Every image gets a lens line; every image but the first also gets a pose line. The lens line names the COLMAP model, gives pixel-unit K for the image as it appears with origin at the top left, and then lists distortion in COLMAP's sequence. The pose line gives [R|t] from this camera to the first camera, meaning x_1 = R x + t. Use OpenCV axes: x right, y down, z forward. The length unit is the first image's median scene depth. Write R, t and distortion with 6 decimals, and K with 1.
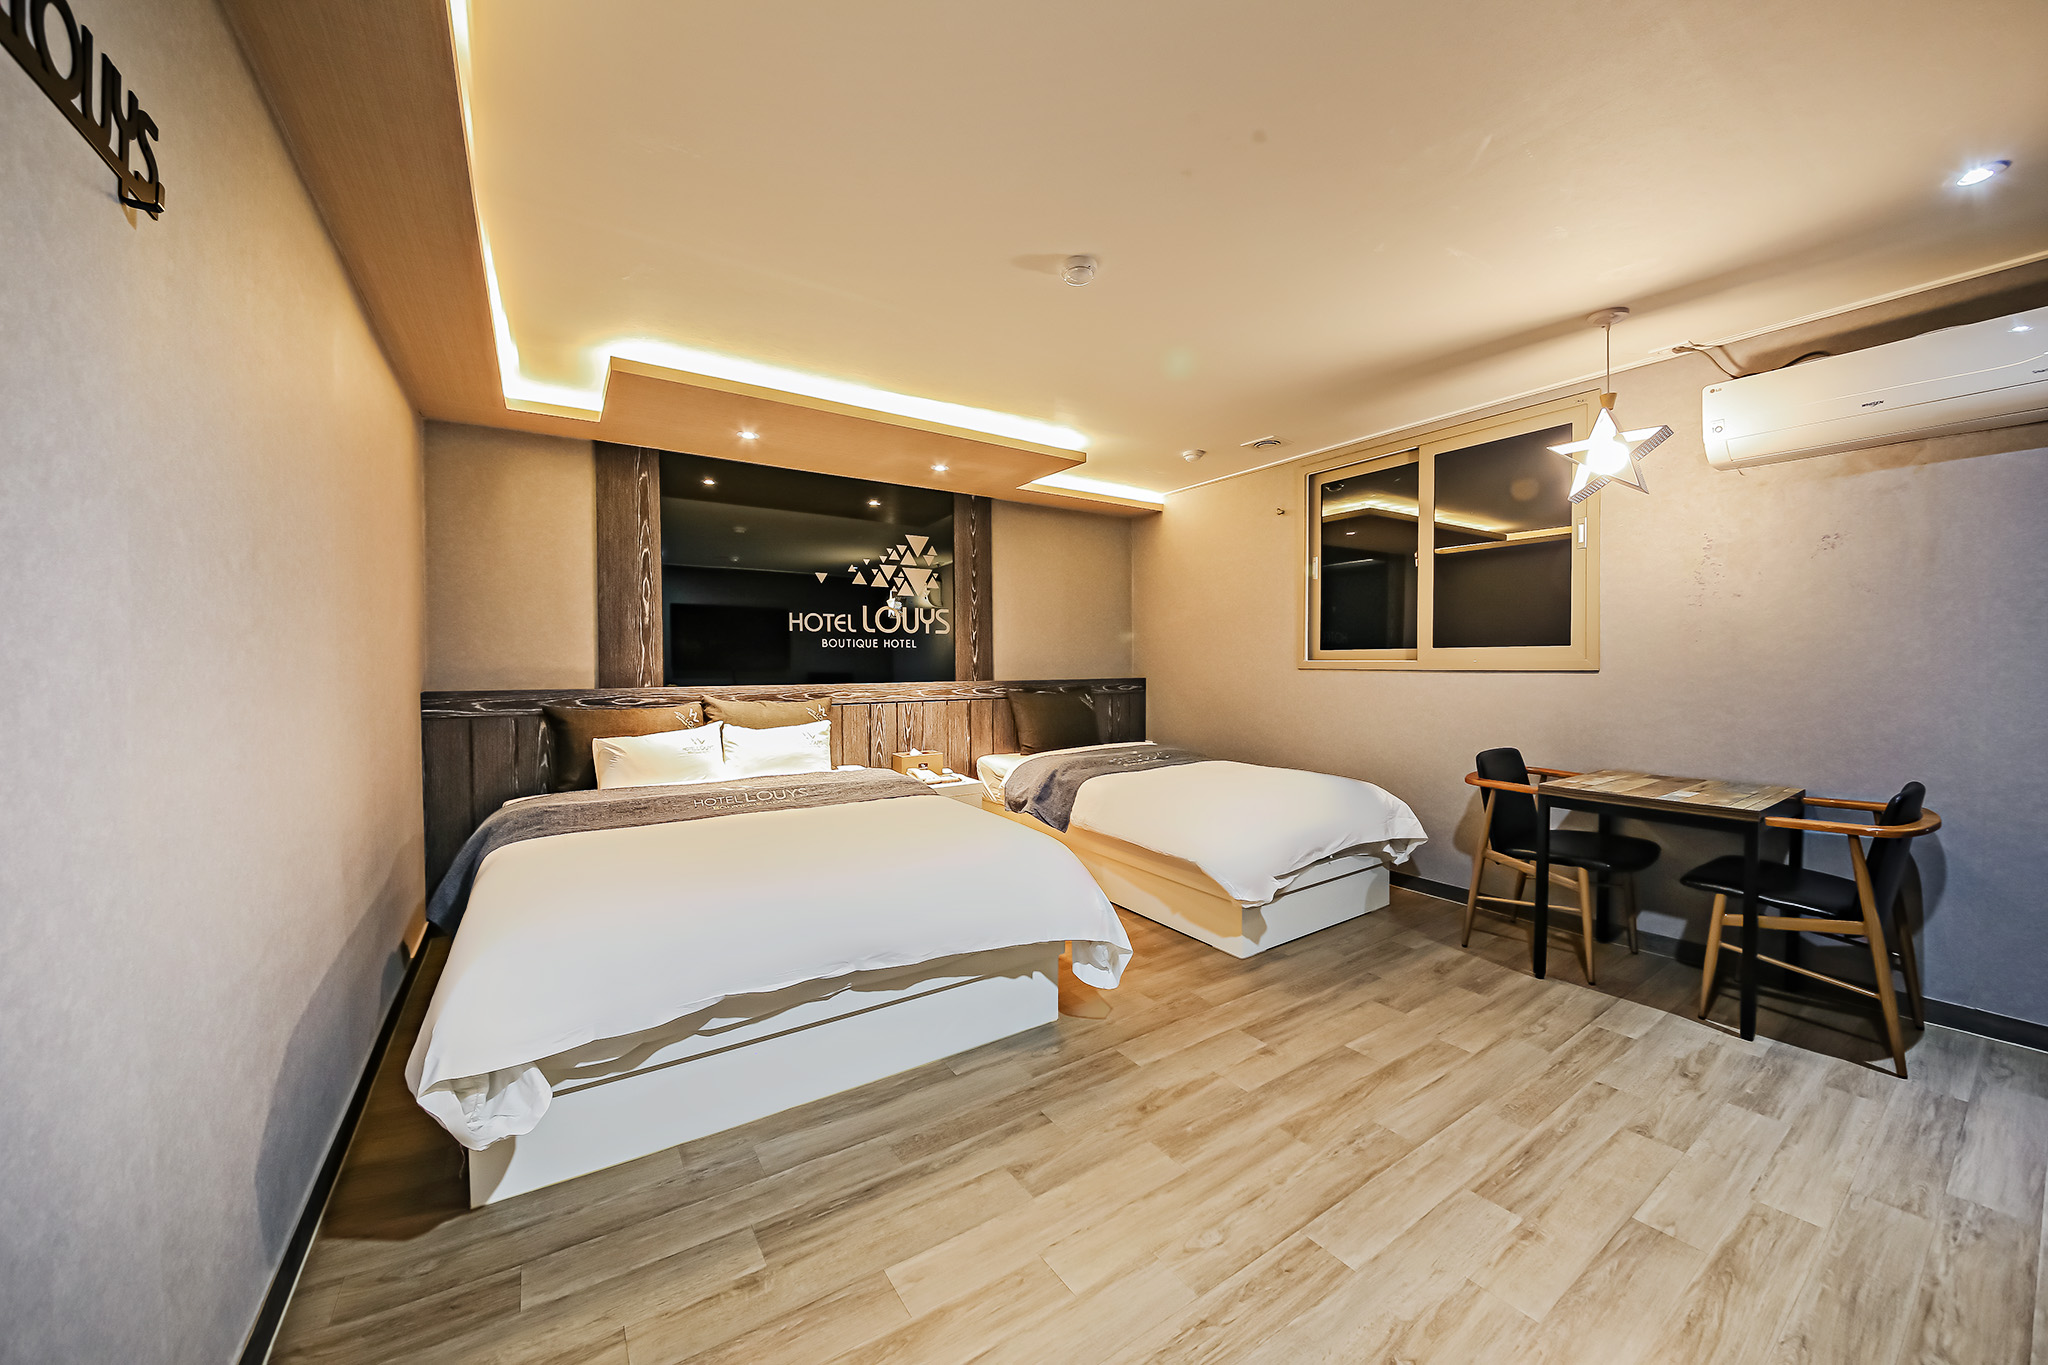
lens RADIAL K [[705.6, 0, 1021.1], [0, 705.6, 672.5], [0, 0, 1]] dist [-0.015271, -0.000153]
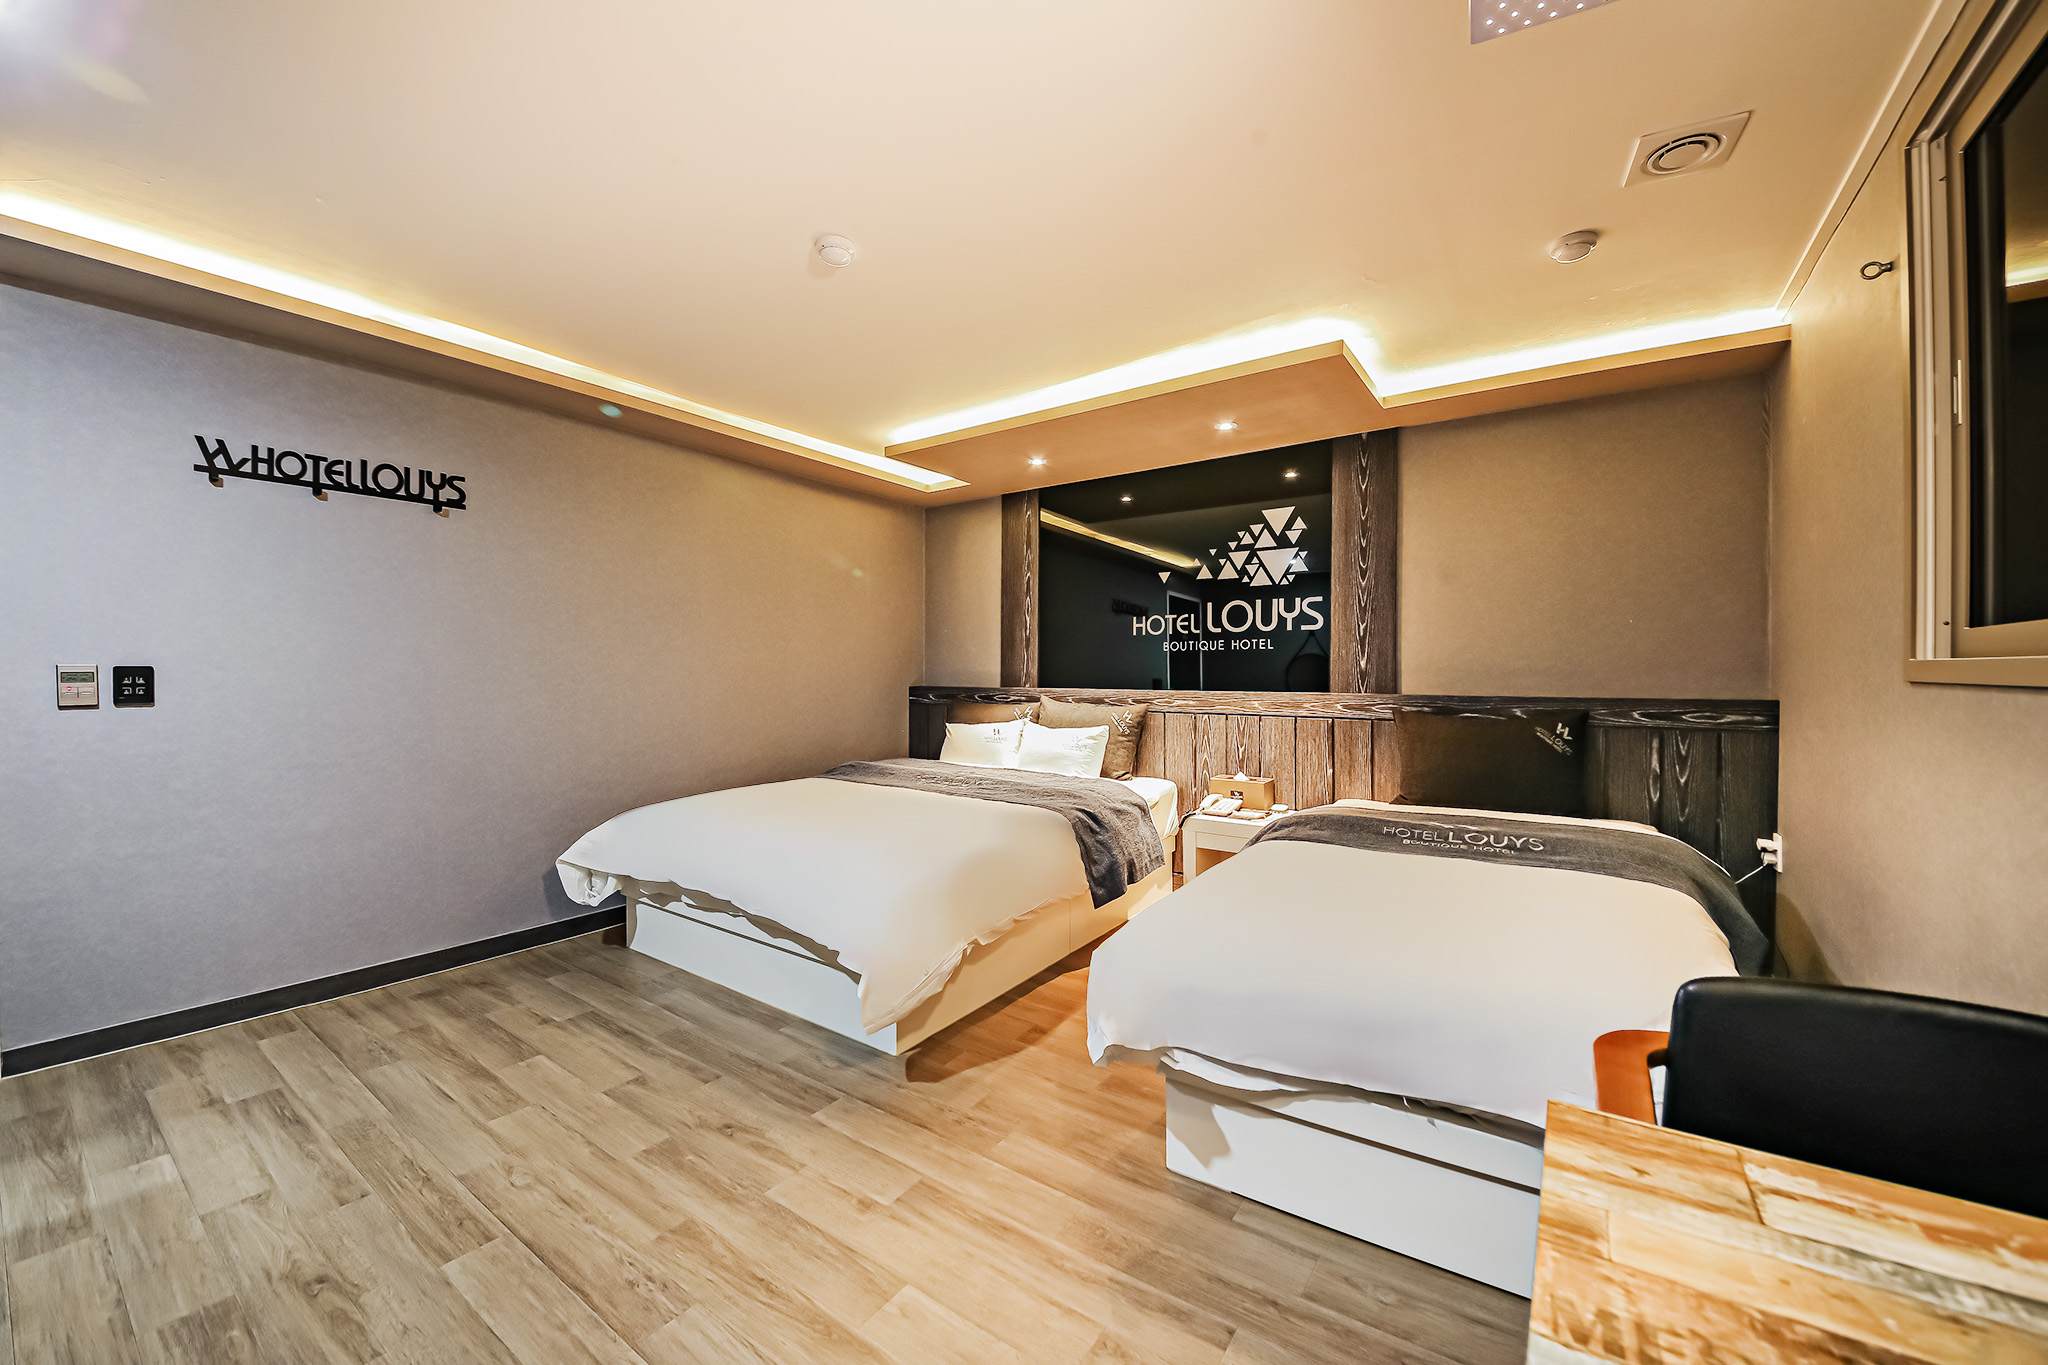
lens RADIAL K [[771.9, 0, 1036.2], [0, 771.9, 670.7], [0, 0, 1]] dist [-0.009197, -0.002382]
pose [[0.386316, 0.001903, -0.922365, 0.917309], [-0.016815, 0.999846, -0.004980, -0.002416], [0.922213, 0.017433, 0.386288, 0.683589]]
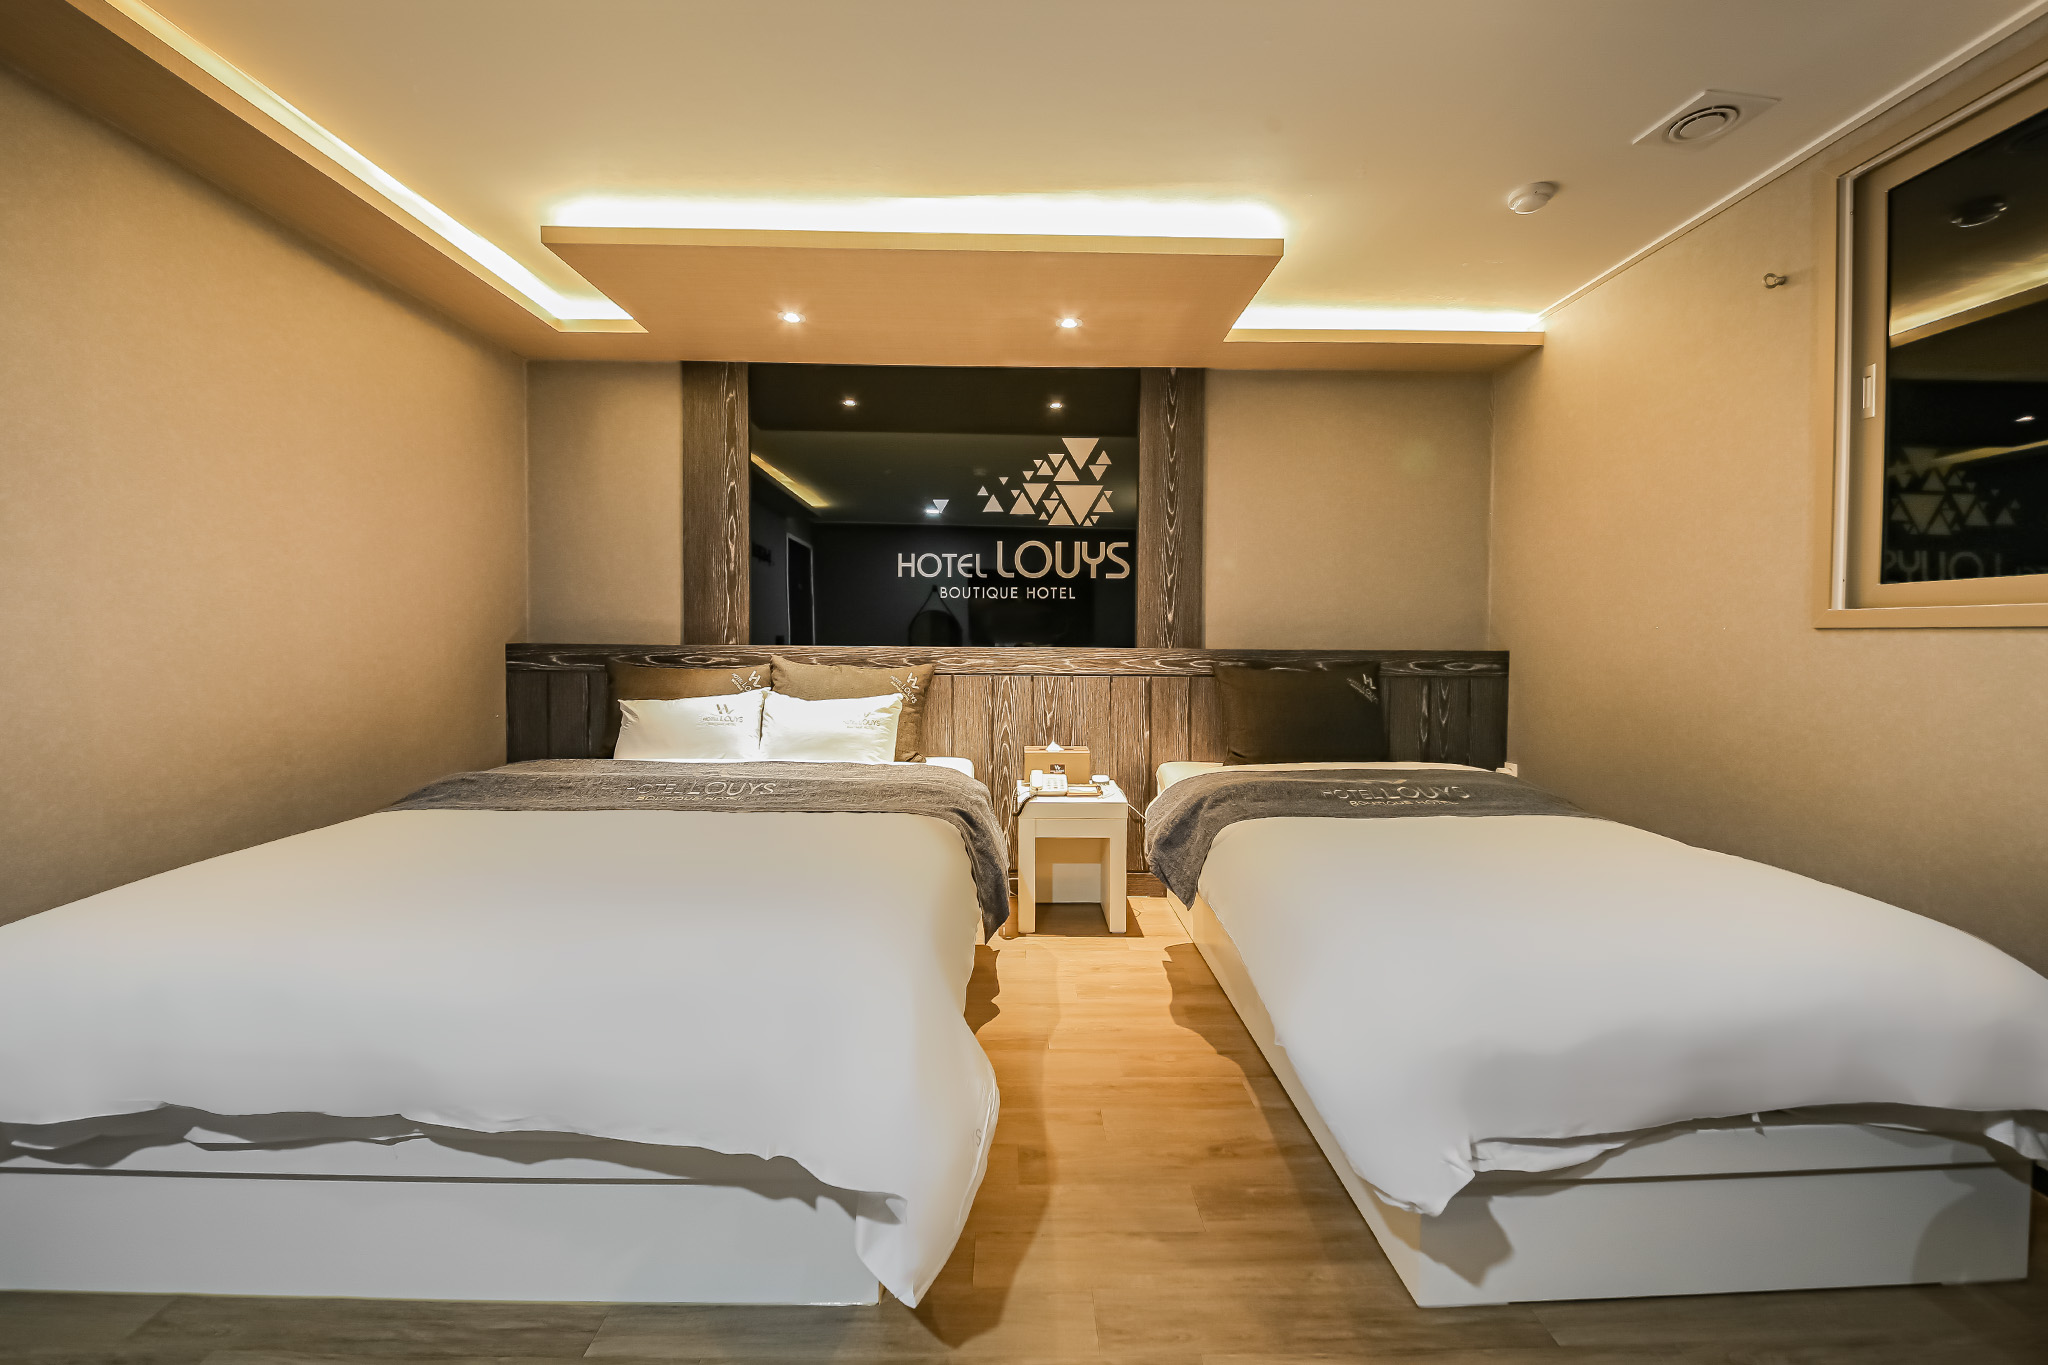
lens RADIAL K [[771.9, 0, 1033.8], [0, 771.9, 669.1], [0, 0, 1]] dist [-0.009197, -0.002382]
pose [[0.850496, 0.028479, -0.525210, 0.367067], [-0.017906, 0.999522, 0.025202, 0.026914], [0.525677, -0.012030, 0.850599, 0.532909]]
